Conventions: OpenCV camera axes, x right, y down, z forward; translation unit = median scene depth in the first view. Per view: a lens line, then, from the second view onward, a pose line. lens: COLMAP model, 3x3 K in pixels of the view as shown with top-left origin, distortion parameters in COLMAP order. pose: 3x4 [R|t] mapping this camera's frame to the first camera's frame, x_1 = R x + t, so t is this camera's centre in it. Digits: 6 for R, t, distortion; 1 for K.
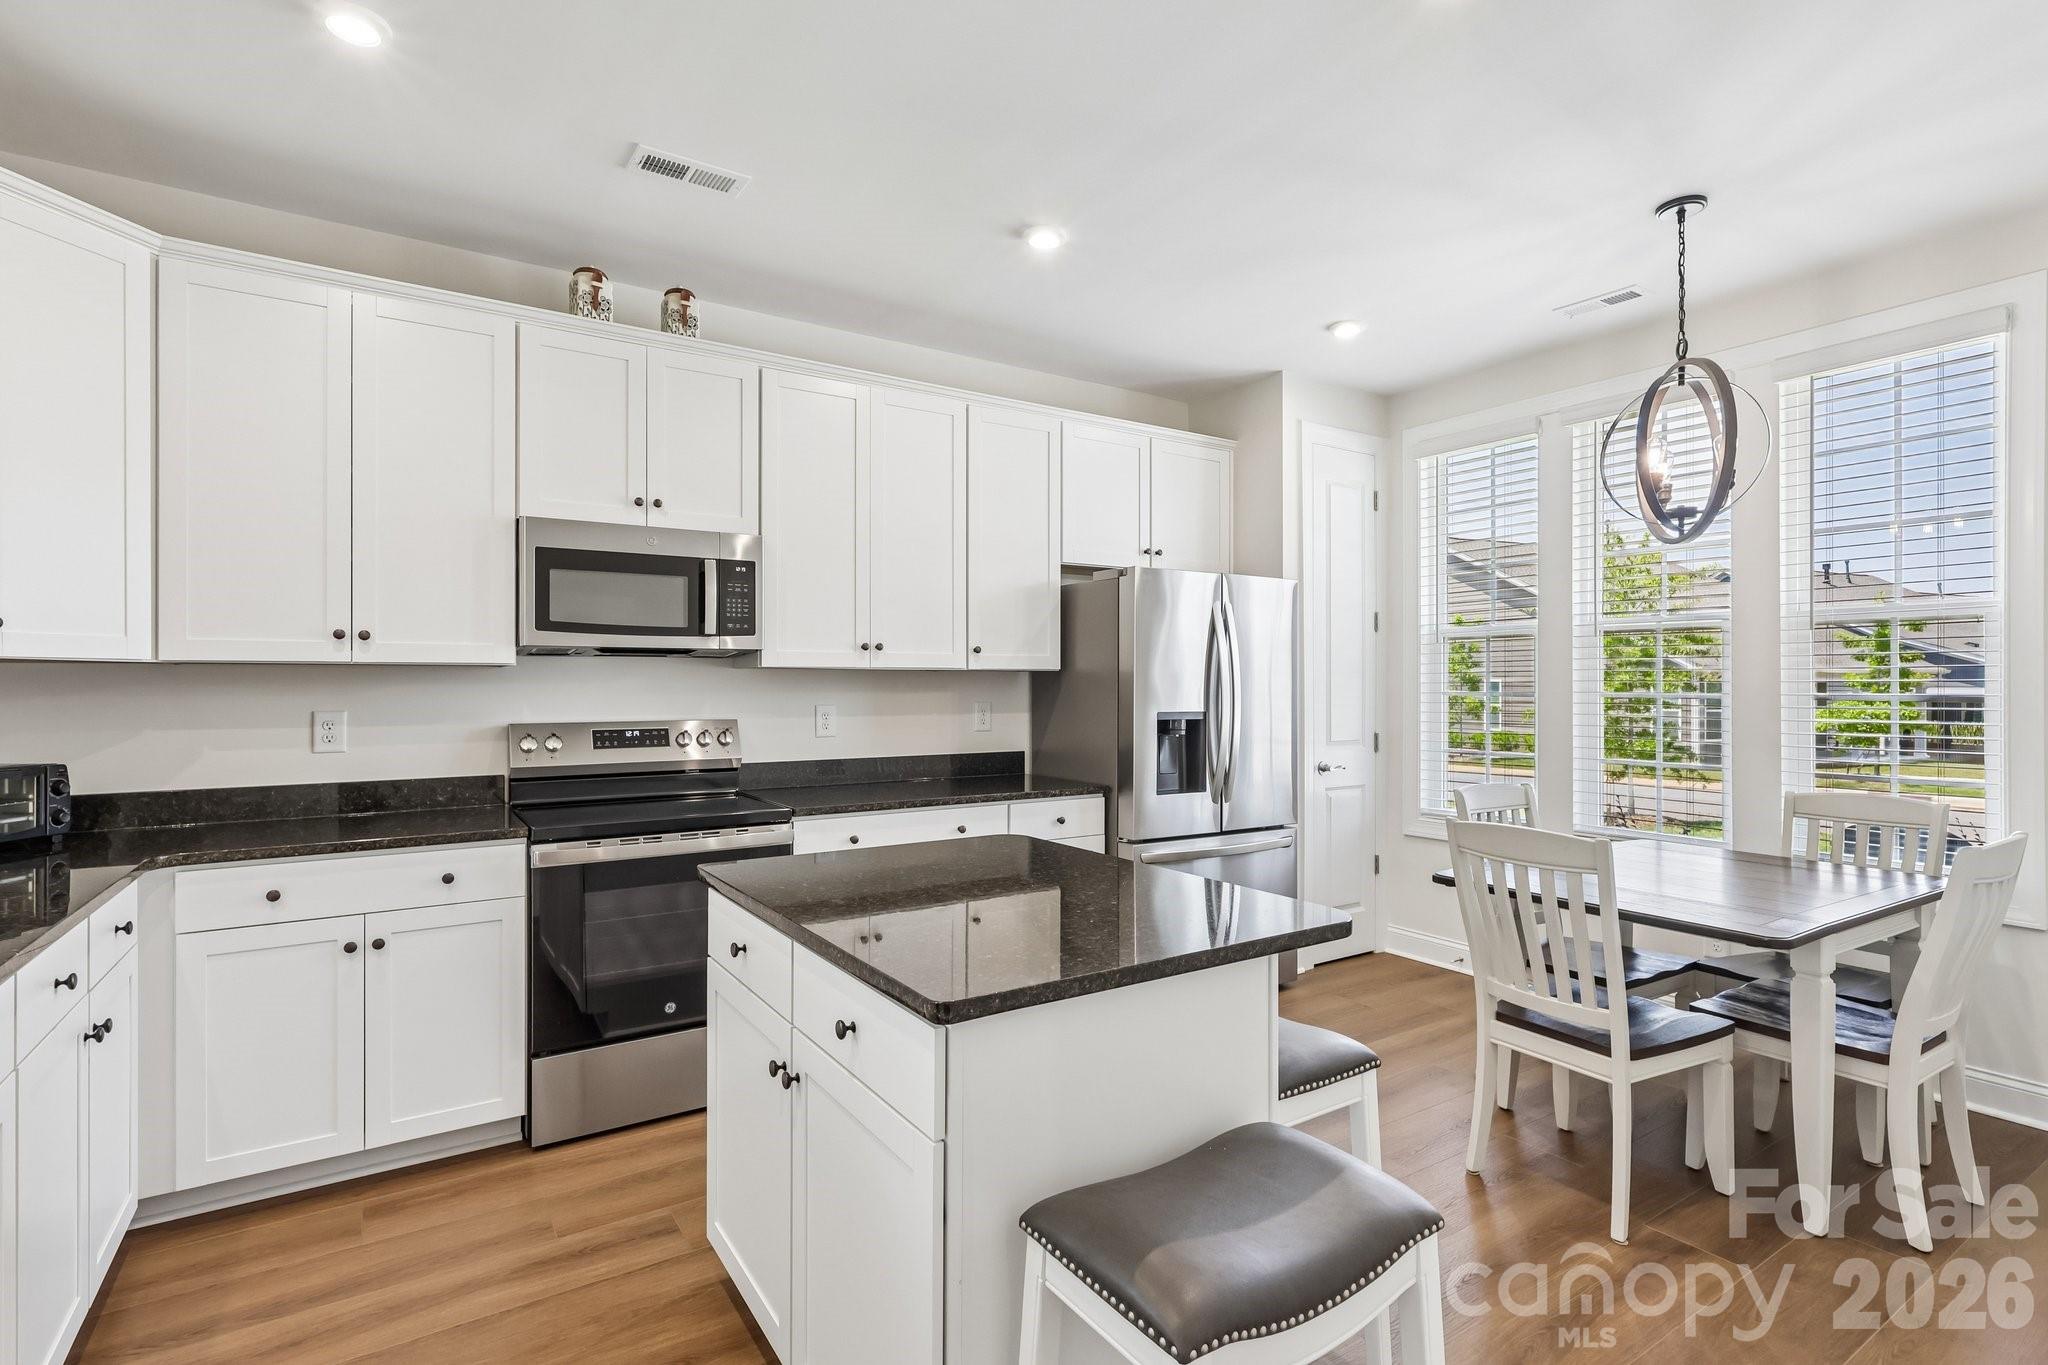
lens RADIAL K [[972.8, 0, 1030.8], [0, 972.8, 679.5], [0, 0, 1]] dist [-0.004450, 0.002989]
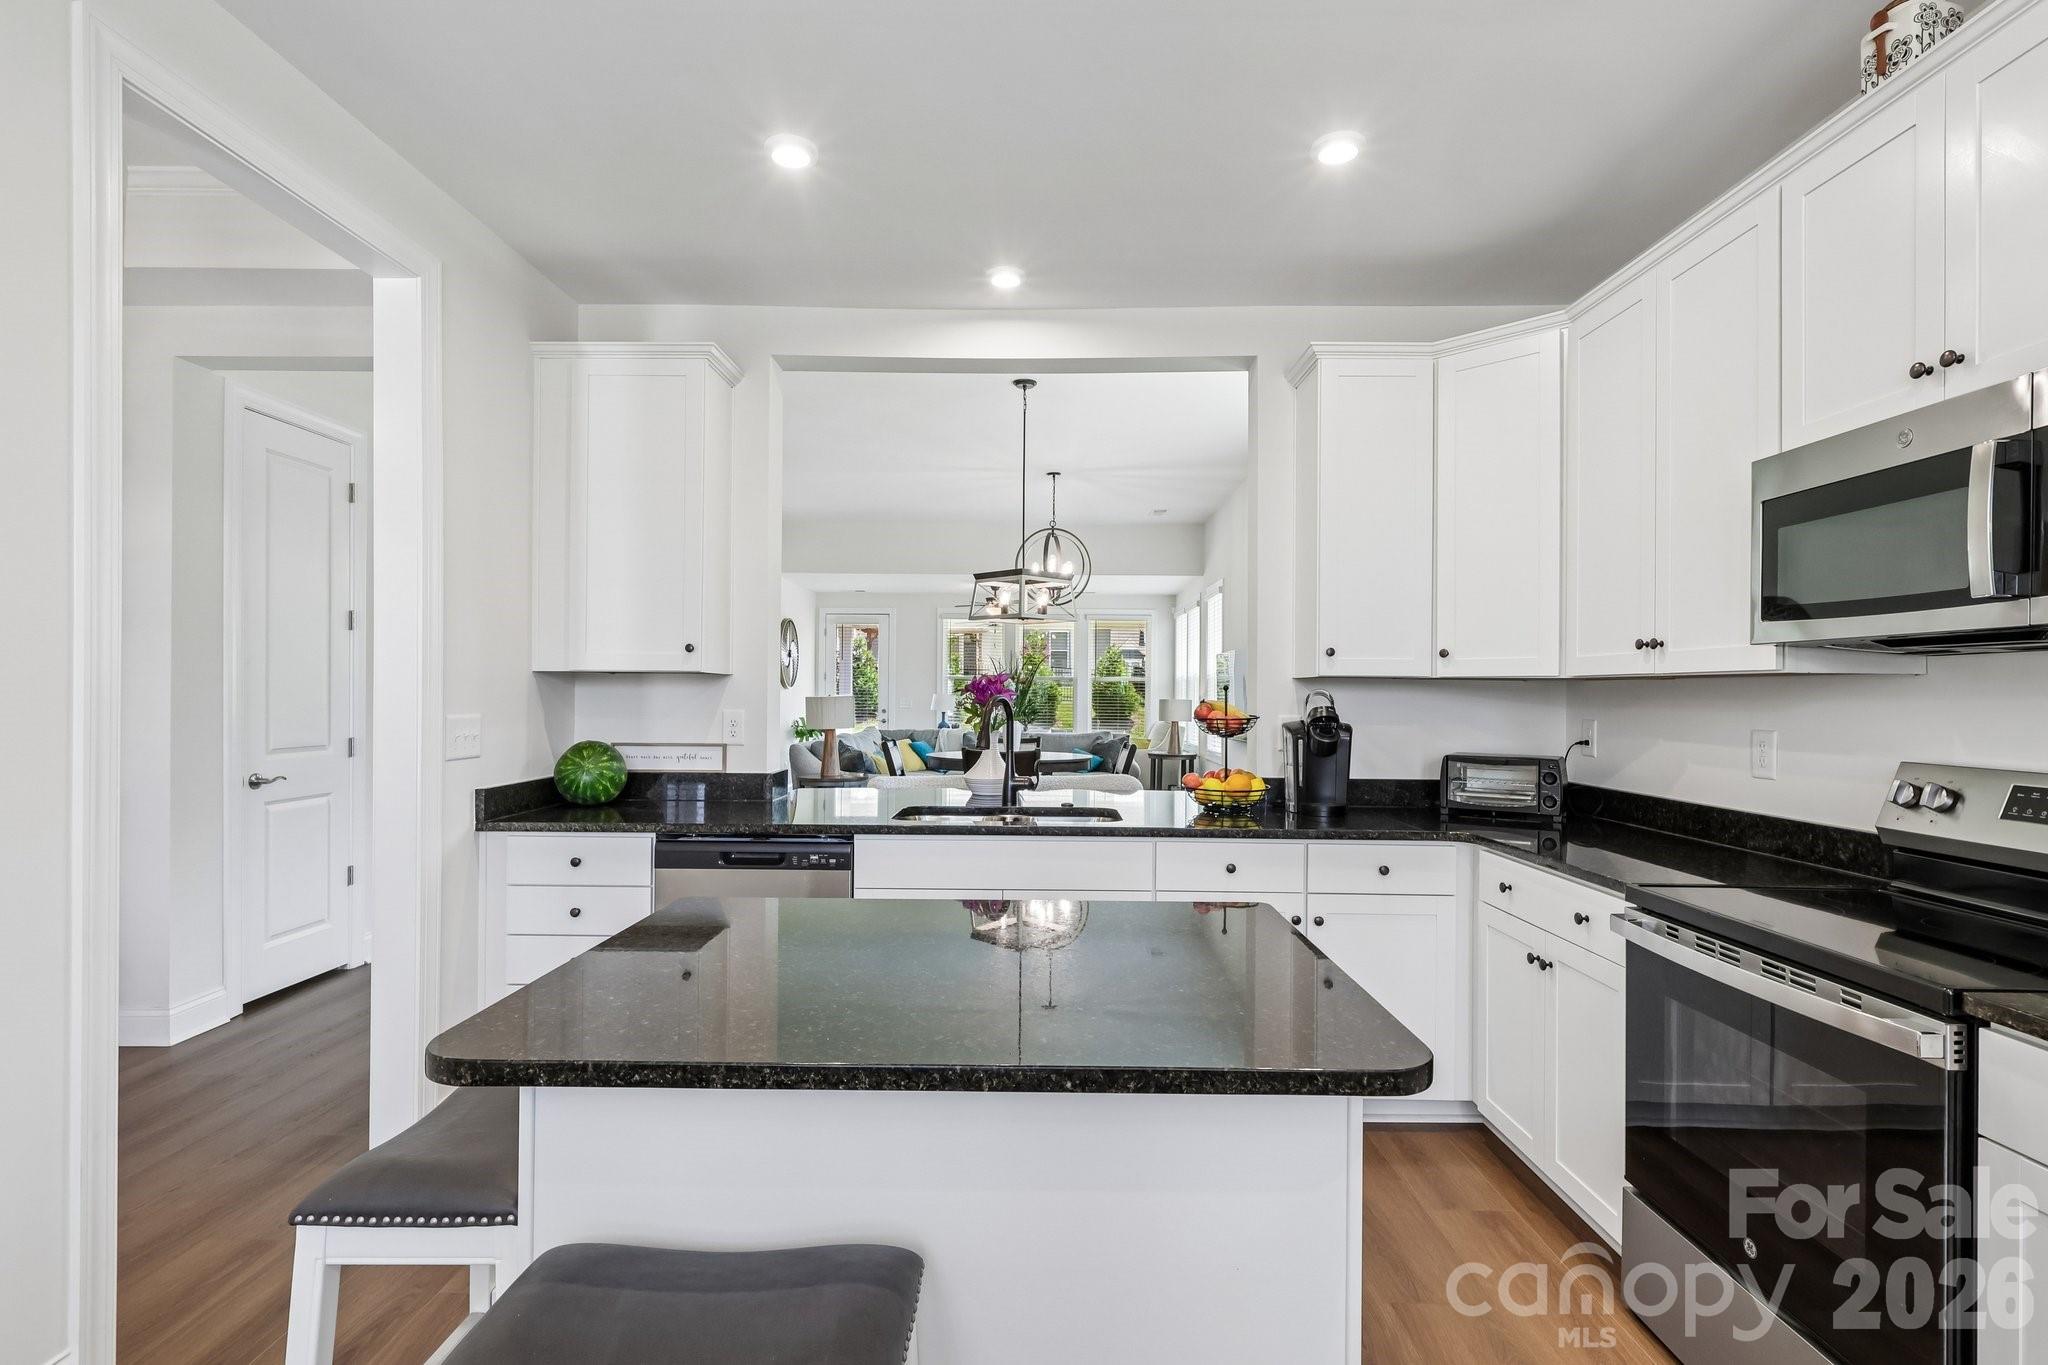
lens RADIAL K [[972.8, 0, 1025.8], [0, 972.8, 689.9], [0, 0, 1]] dist [-0.004450, 0.002989]
pose [[-0.562604, -0.006151, -0.826704, 0.325121], [-0.004351, 0.999980, -0.004480, 0.003187], [0.826715, 0.001077, -0.562620, 0.860354]]
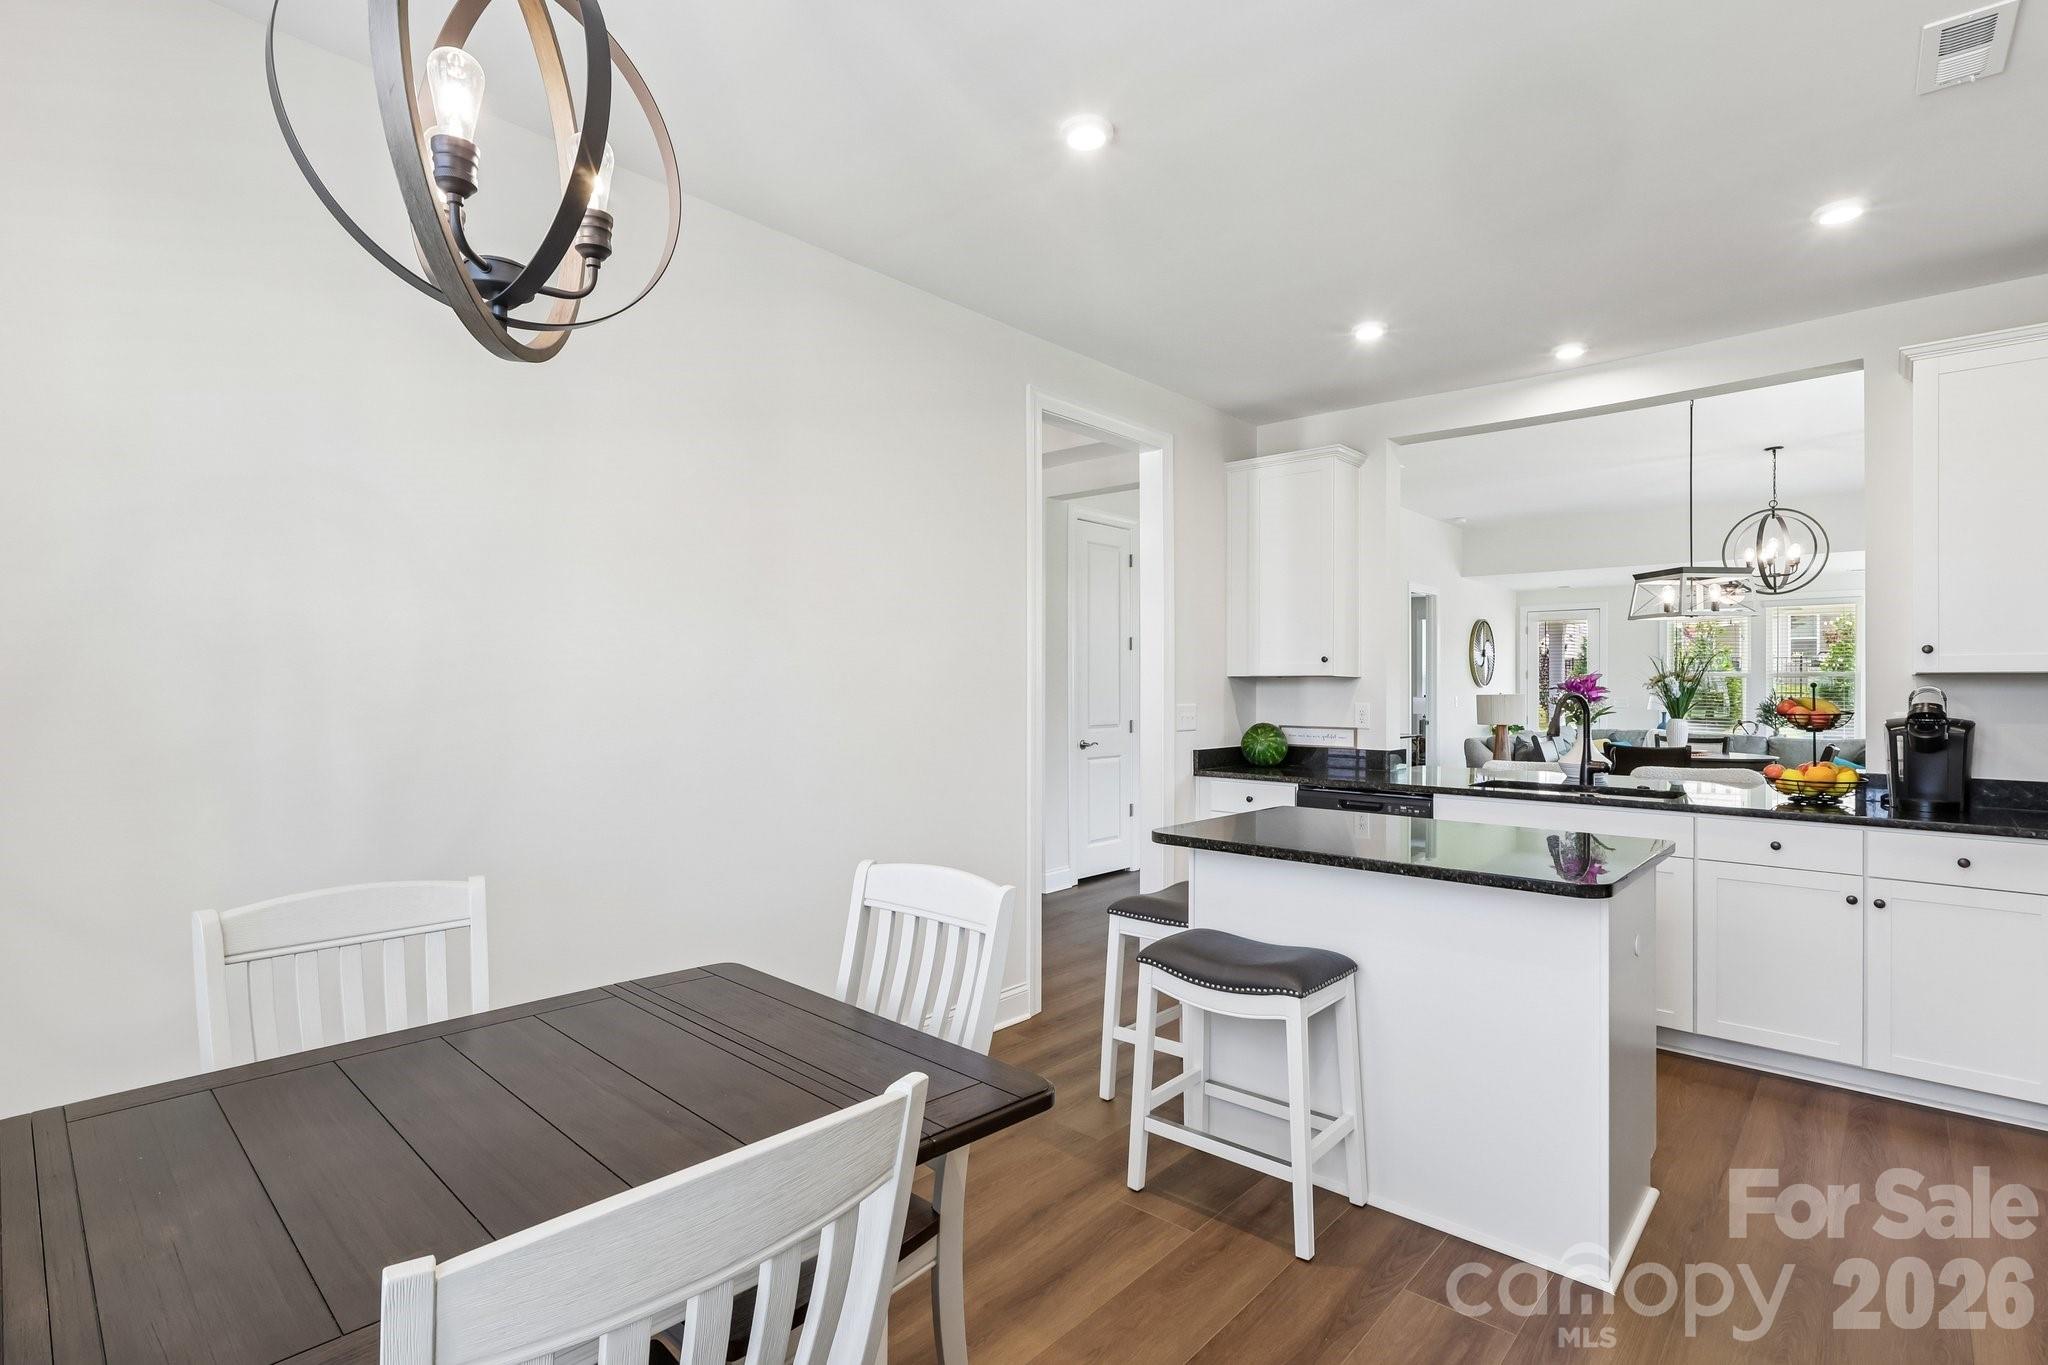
lens RADIAL K [[972.8, 0, 1024.6], [0, 972.8, 679.6], [0, 0, 1]] dist [-0.004450, 0.002989]
pose [[-0.967964, -0.006333, -0.251008, 0.481595], [-0.003695, 0.999933, -0.010978, 0.004514], [0.251061, -0.009698, -0.967923, 1.287014]]
